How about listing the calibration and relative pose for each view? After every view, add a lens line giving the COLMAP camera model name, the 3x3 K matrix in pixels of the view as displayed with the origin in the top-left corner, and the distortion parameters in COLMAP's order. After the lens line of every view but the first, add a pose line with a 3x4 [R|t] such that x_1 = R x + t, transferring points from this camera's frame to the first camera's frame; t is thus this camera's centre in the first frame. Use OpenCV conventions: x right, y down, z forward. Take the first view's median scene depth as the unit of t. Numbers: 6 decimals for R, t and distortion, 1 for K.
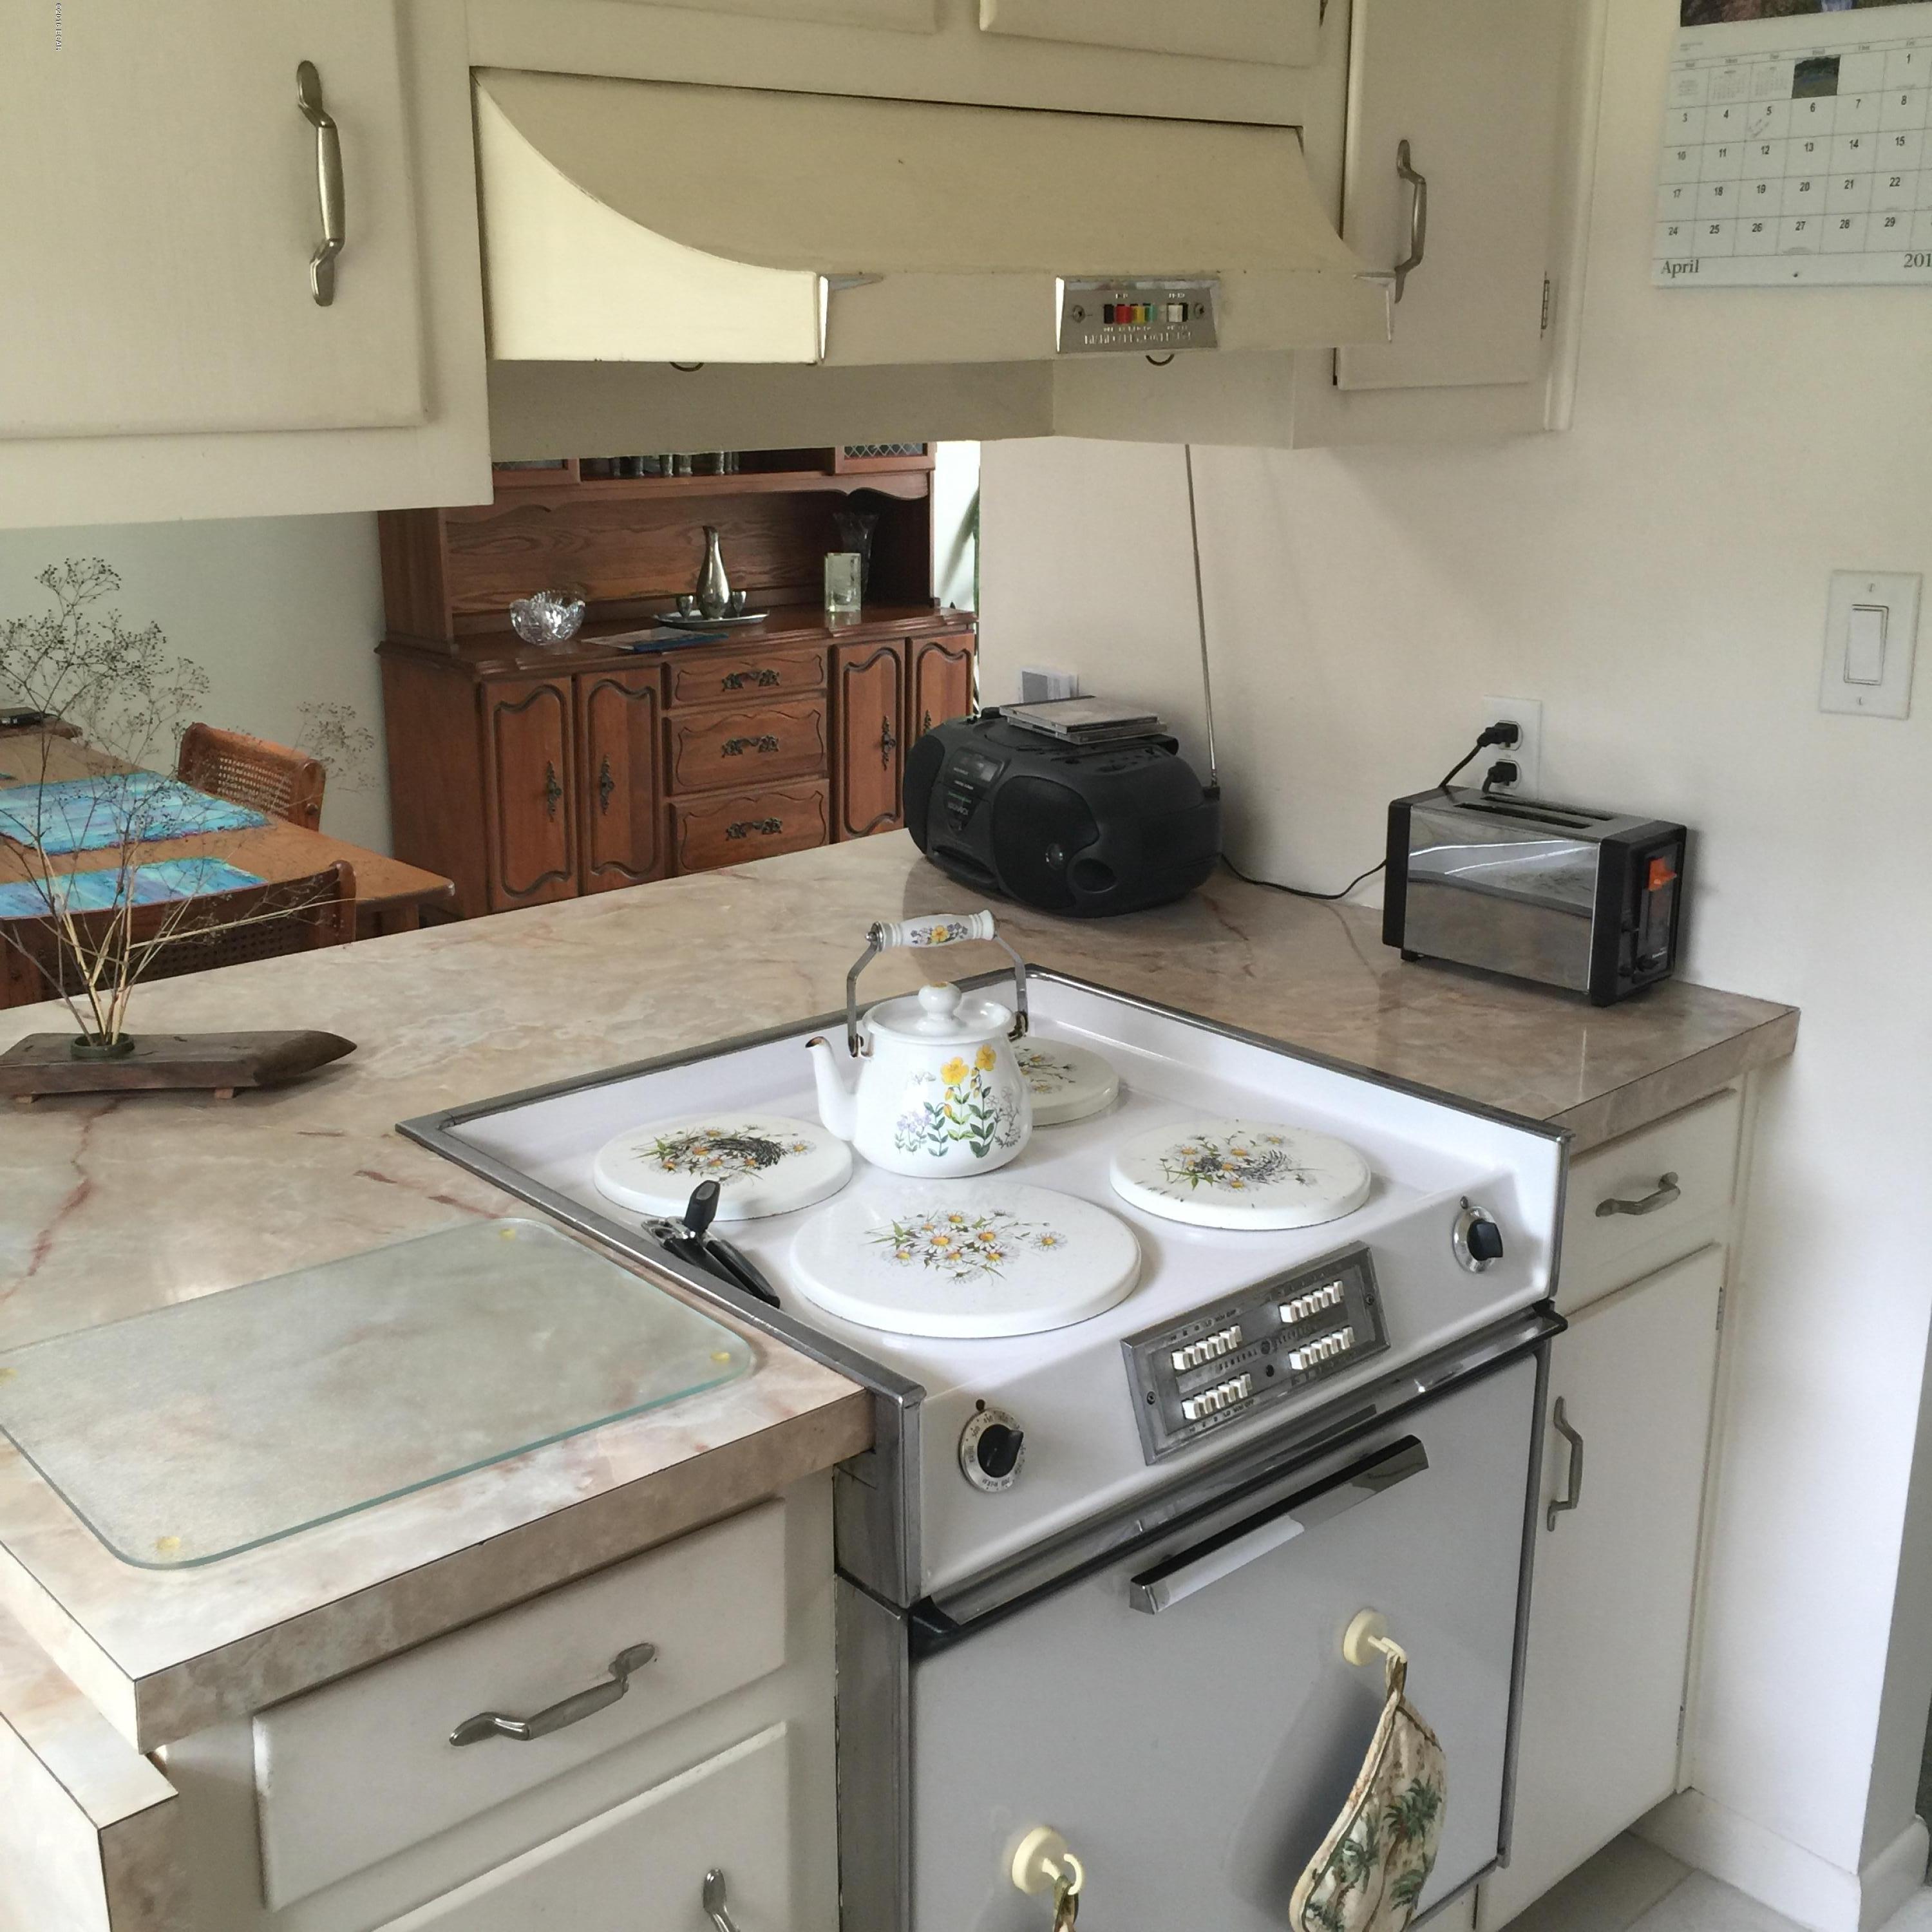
lens RADIAL K [[2214.7, 0, 987.9], [0, 2214.7, 944.1], [0, 0, 1]] dist [0.074411, -0.068964]
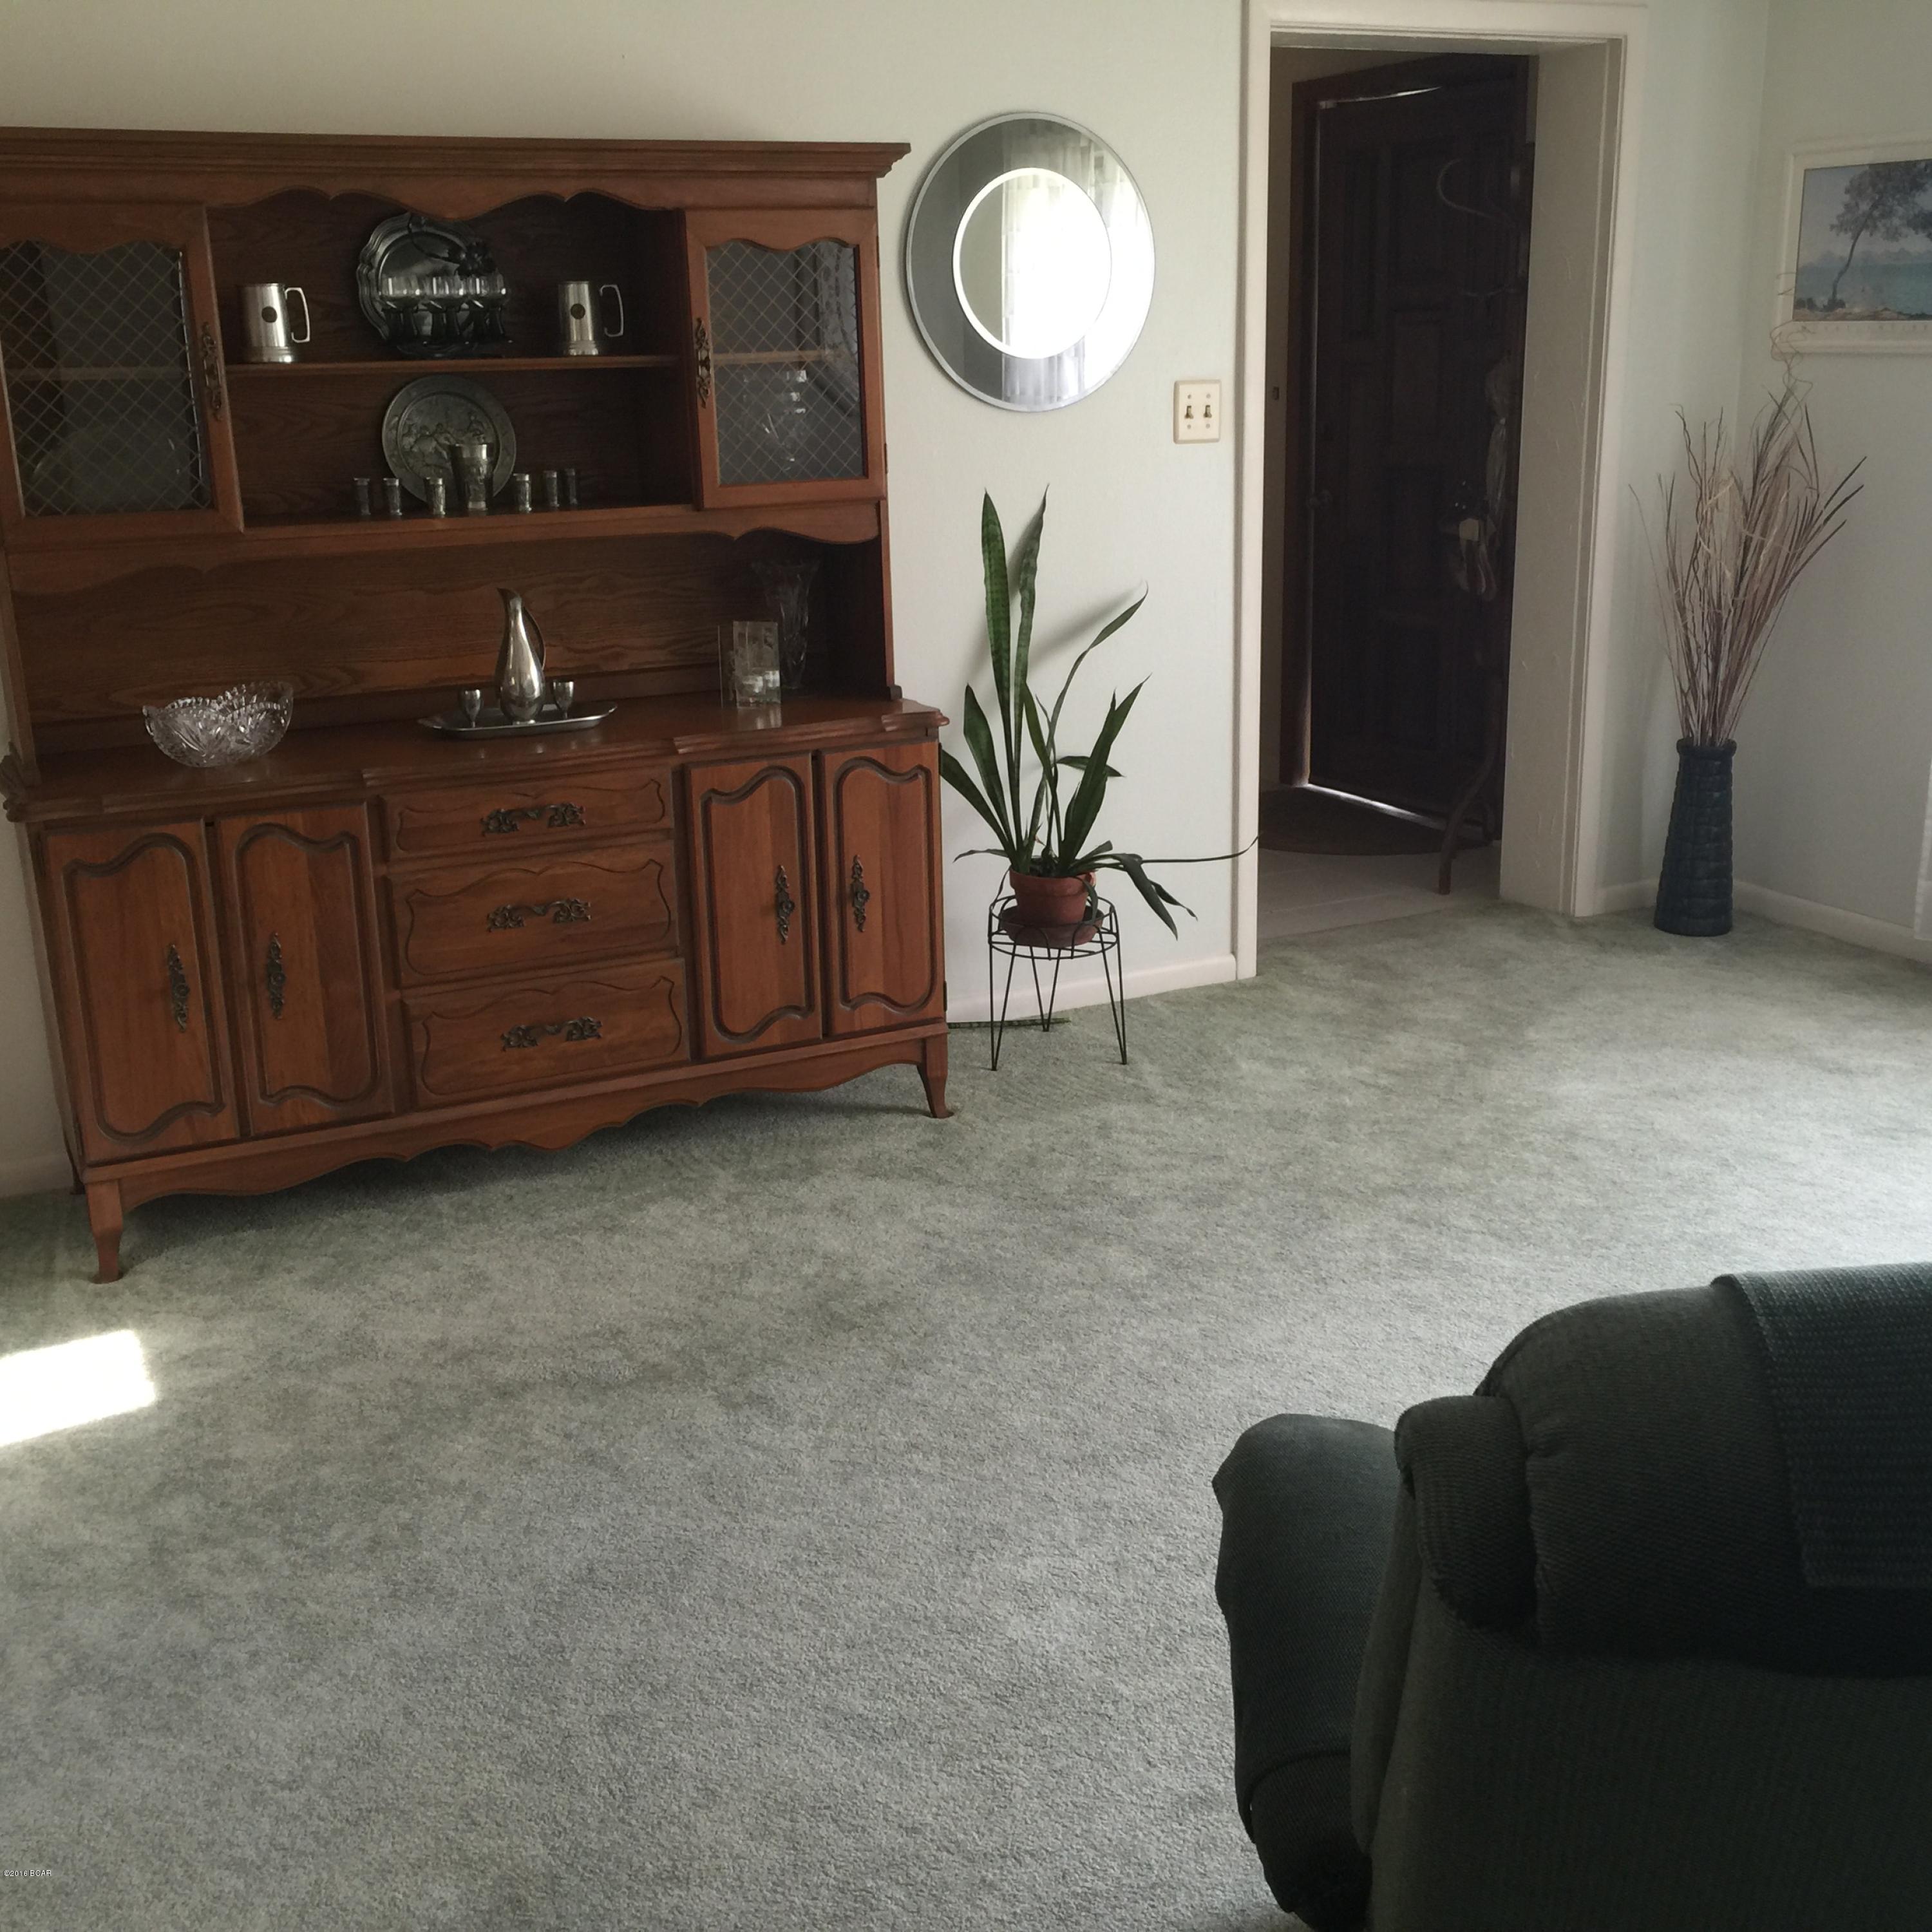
lens RADIAL K [[2214.7, 0, 987.9], [0, 2214.7, 944.1], [0, 0, 1]] dist [0.074411, -0.068964]
pose [[0.959923, 0.050196, -0.275731, 0.210341], [-0.047410, 0.998735, 0.016763, -0.097540], [0.276224, -0.003019, 0.961089, 0.385244]]
